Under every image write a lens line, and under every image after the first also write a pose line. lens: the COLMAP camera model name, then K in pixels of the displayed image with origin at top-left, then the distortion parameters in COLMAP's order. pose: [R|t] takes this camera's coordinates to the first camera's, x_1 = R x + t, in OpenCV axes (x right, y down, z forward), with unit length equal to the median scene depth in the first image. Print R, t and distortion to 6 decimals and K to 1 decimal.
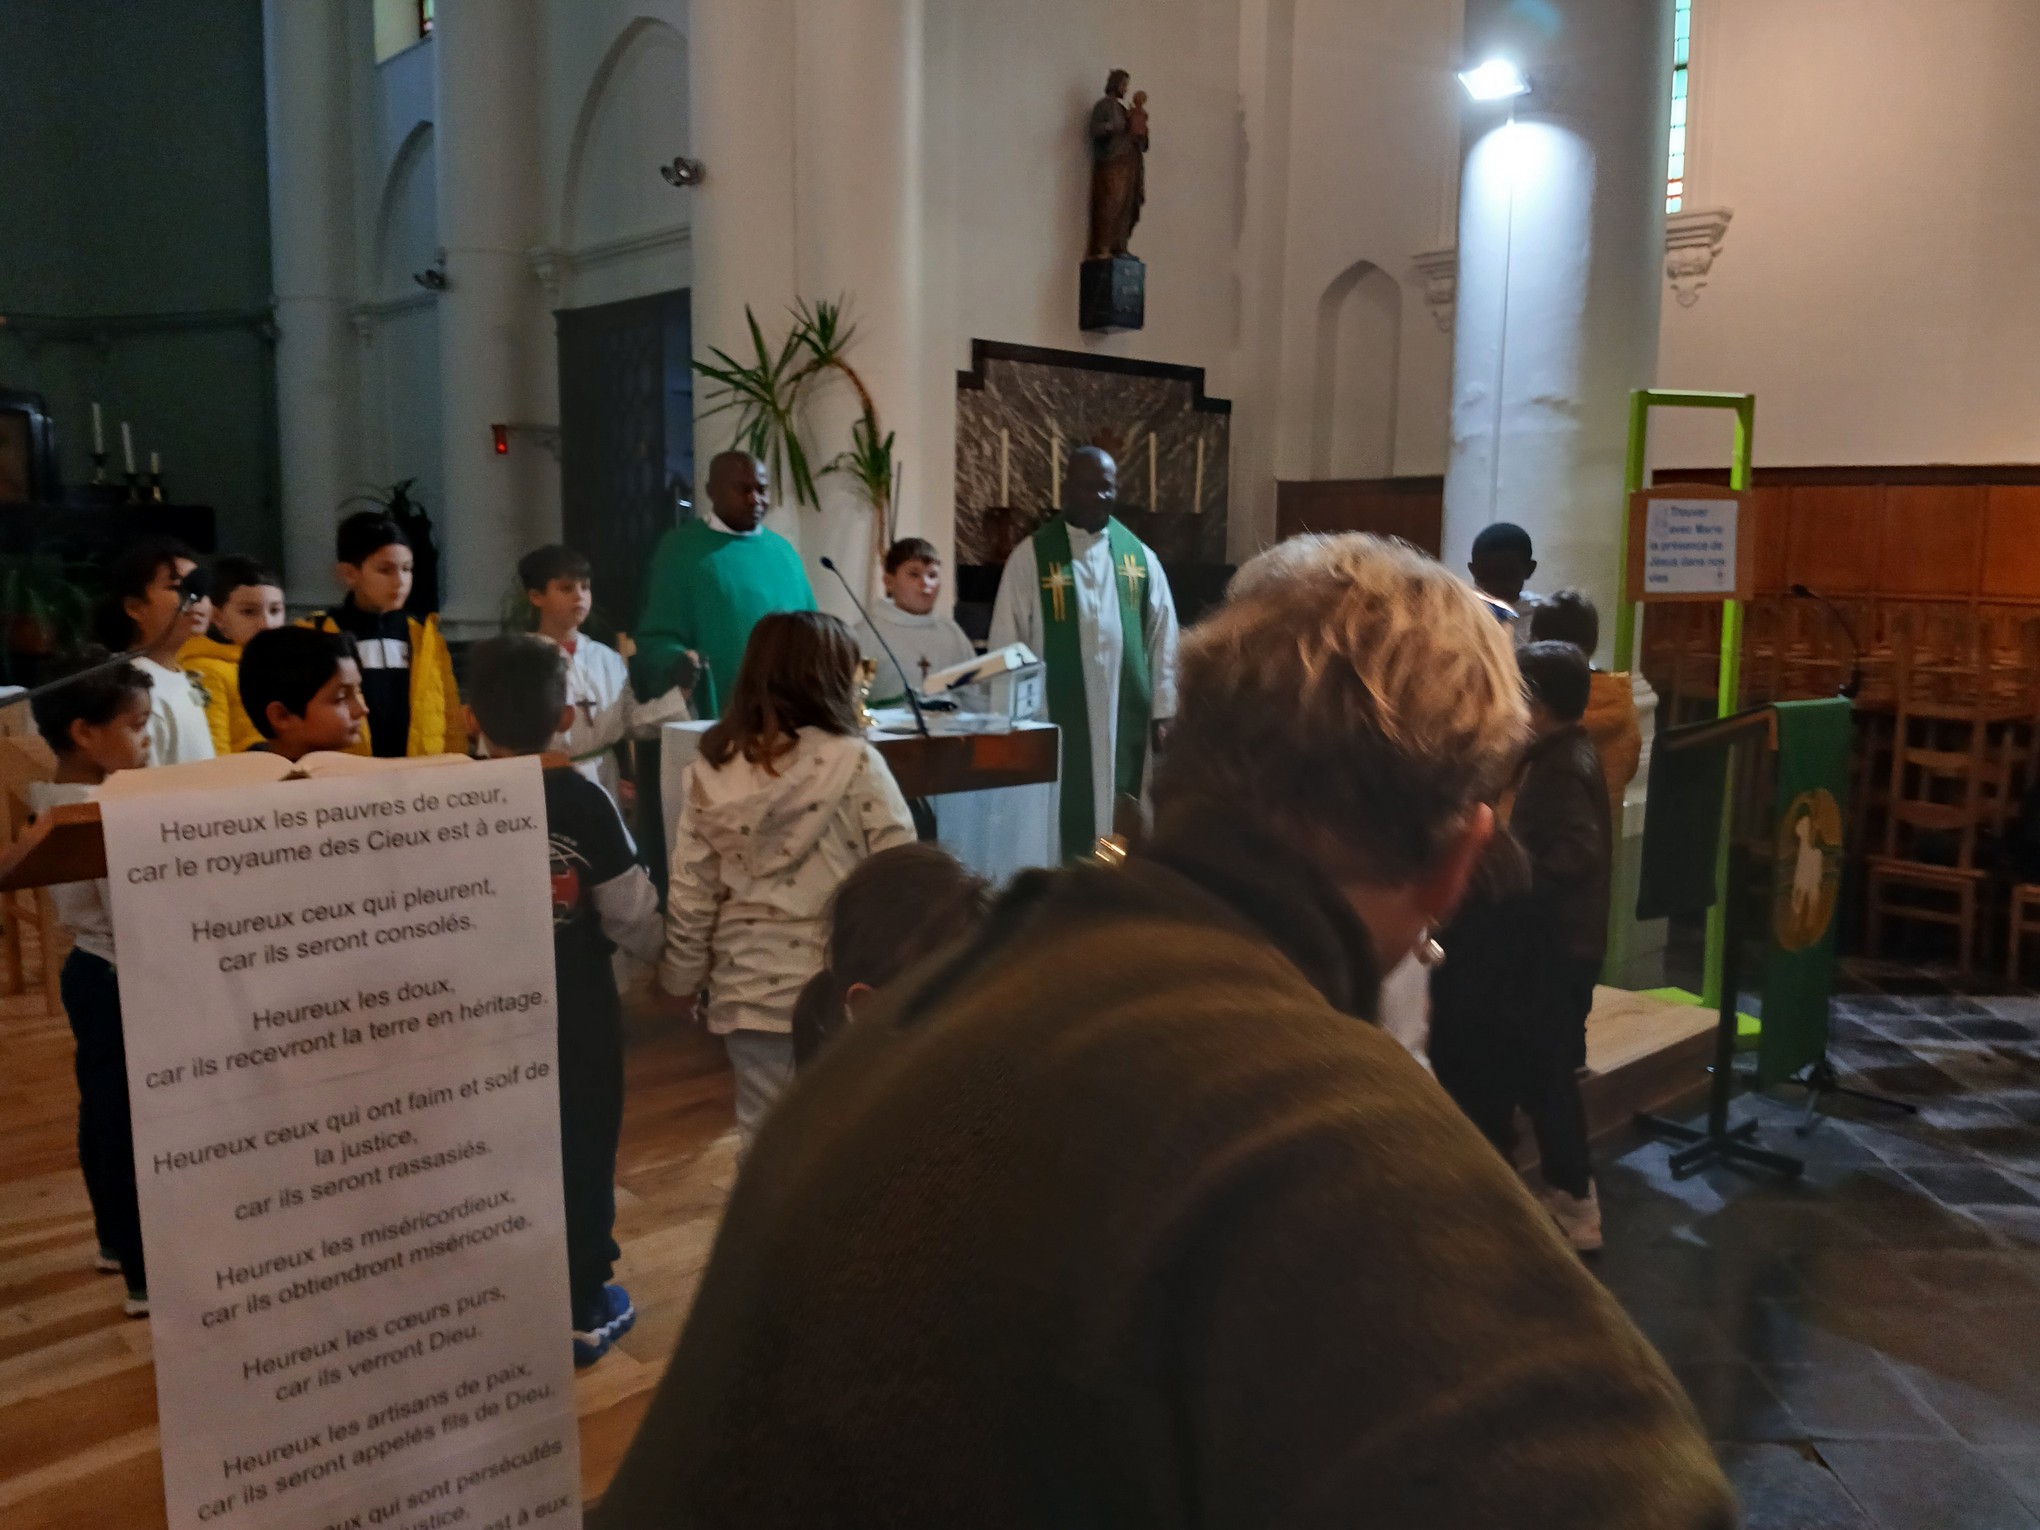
lens RADIAL K [[1582.8, 0, 1016.9], [0, 1582.8, 783.2], [0, 0, 1]] dist [0.025074, -0.068002]
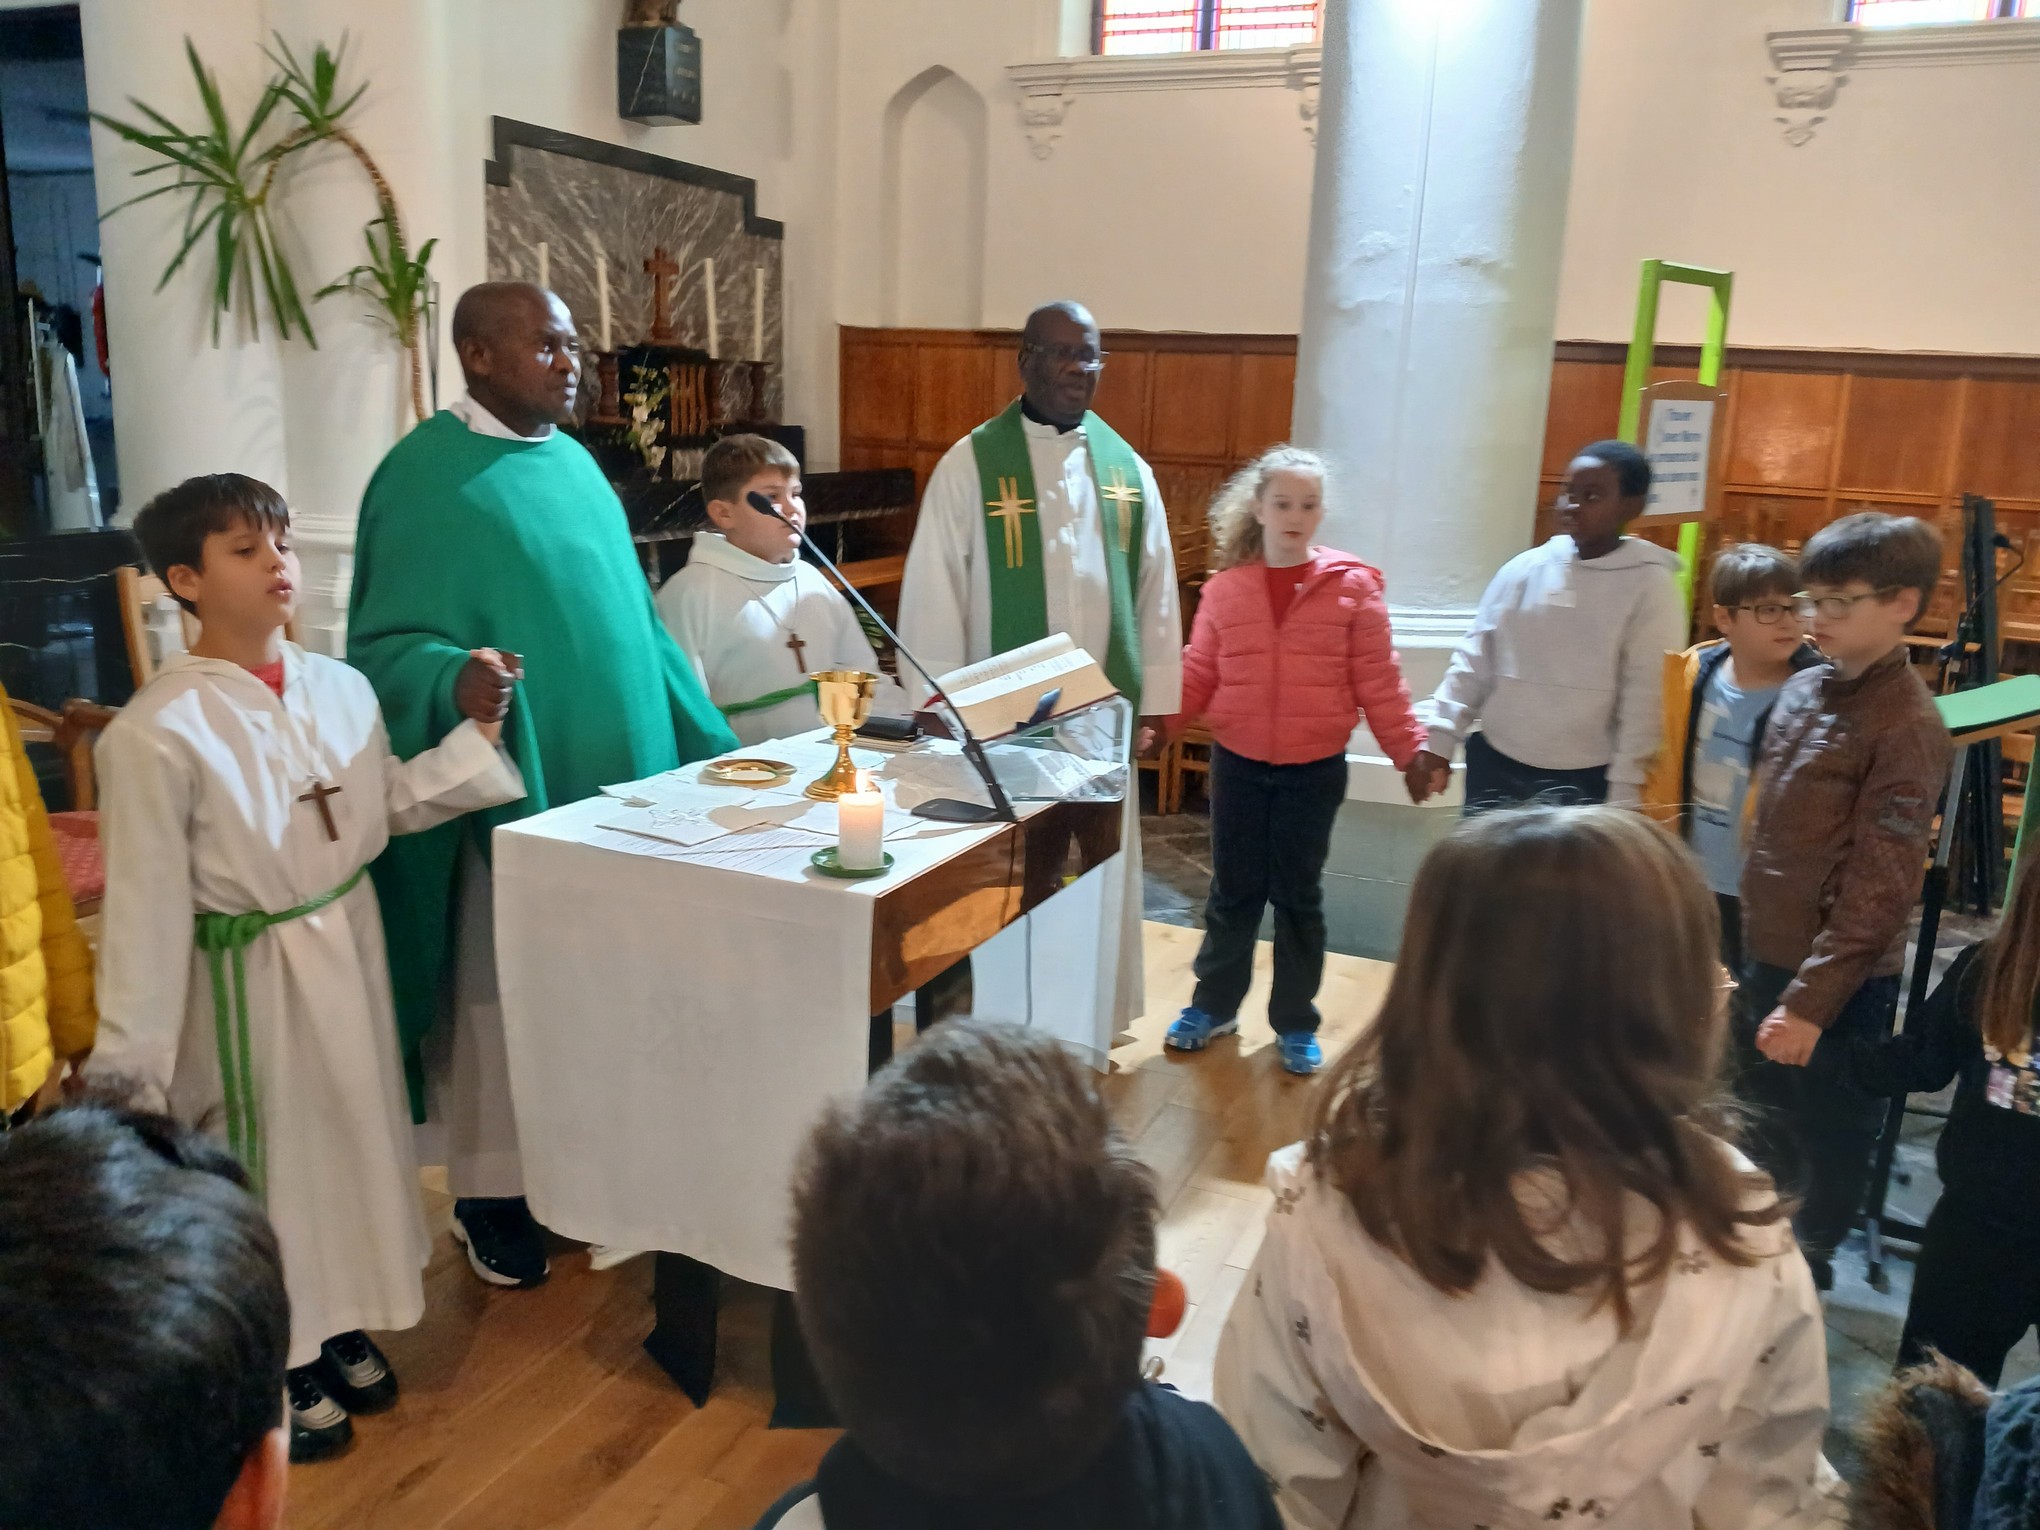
lens RADIAL K [[1582.8, 0, 1073.8], [0, 1582.8, 793.1], [0, 0, 1]] dist [0.025074, -0.068002]
pose [[0.910394, -0.078543, 0.406220, -0.124310], [0.034228, 0.992748, 0.115239, -0.046866], [-0.412325, -0.091009, 0.906480, 0.209572]]
